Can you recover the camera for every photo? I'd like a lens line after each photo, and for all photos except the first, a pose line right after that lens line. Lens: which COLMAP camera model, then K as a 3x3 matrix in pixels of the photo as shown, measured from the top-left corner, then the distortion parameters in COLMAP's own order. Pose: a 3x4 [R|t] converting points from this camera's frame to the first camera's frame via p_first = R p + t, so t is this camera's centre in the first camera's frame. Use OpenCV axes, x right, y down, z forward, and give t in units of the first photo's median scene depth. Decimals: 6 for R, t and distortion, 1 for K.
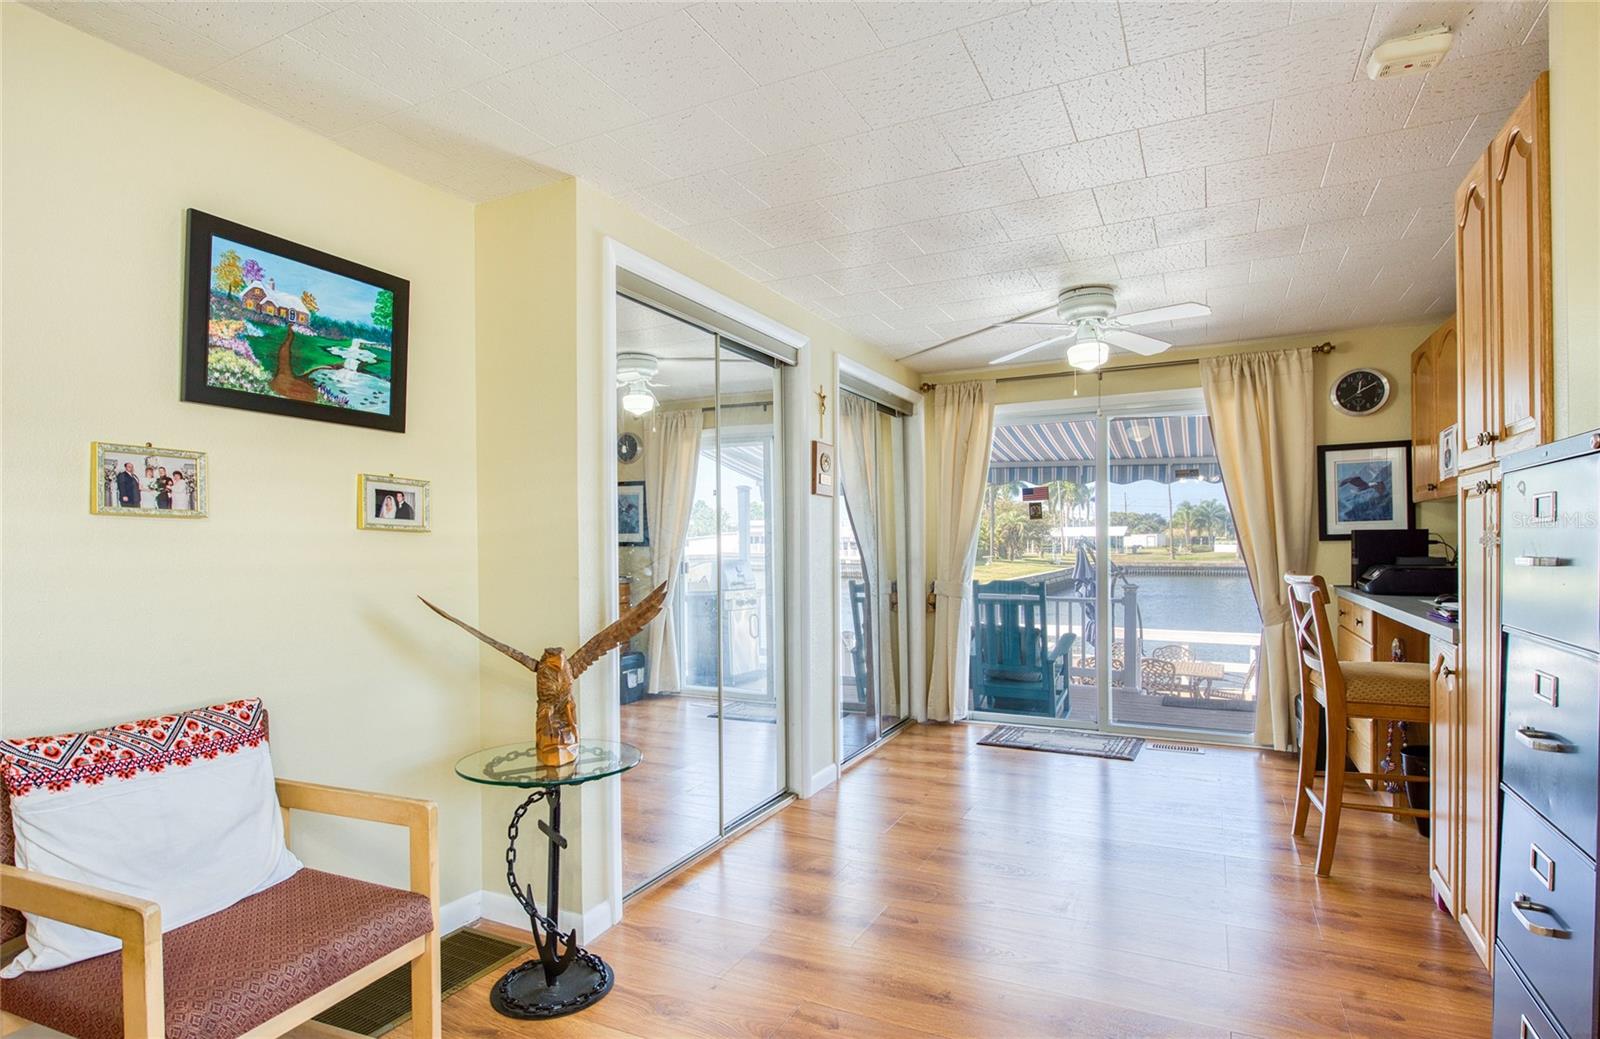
lens RADIAL K [[792.9, 0, 831.9], [0, 792.9, 549.2], [0, 0, 1]] dist [-0.000885, 0.000502]
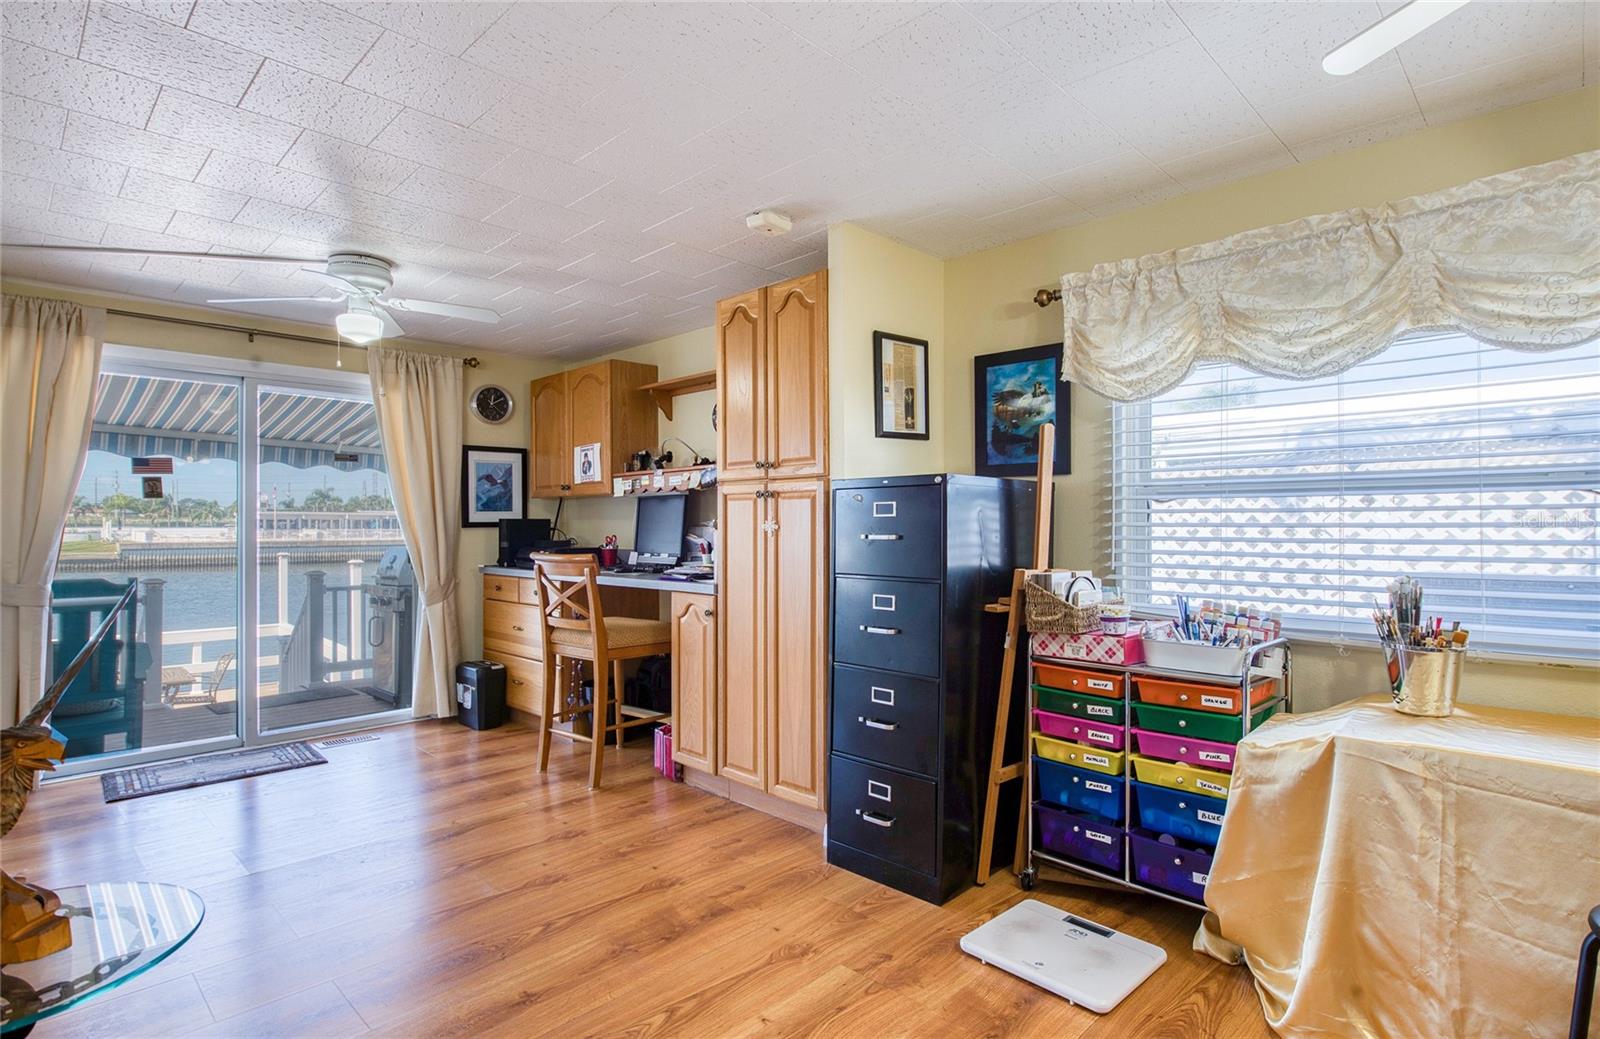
lens RADIAL K [[792.9, 0, 771.6], [0, 792.9, 522.2], [0, 0, 1]] dist [-0.000885, 0.000502]
pose [[0.348932, 0.011543, 0.937077, -0.311423], [0.006156, 0.999874, -0.014609, 0.001204], [-0.937128, 0.010867, 0.348817, 0.181829]]
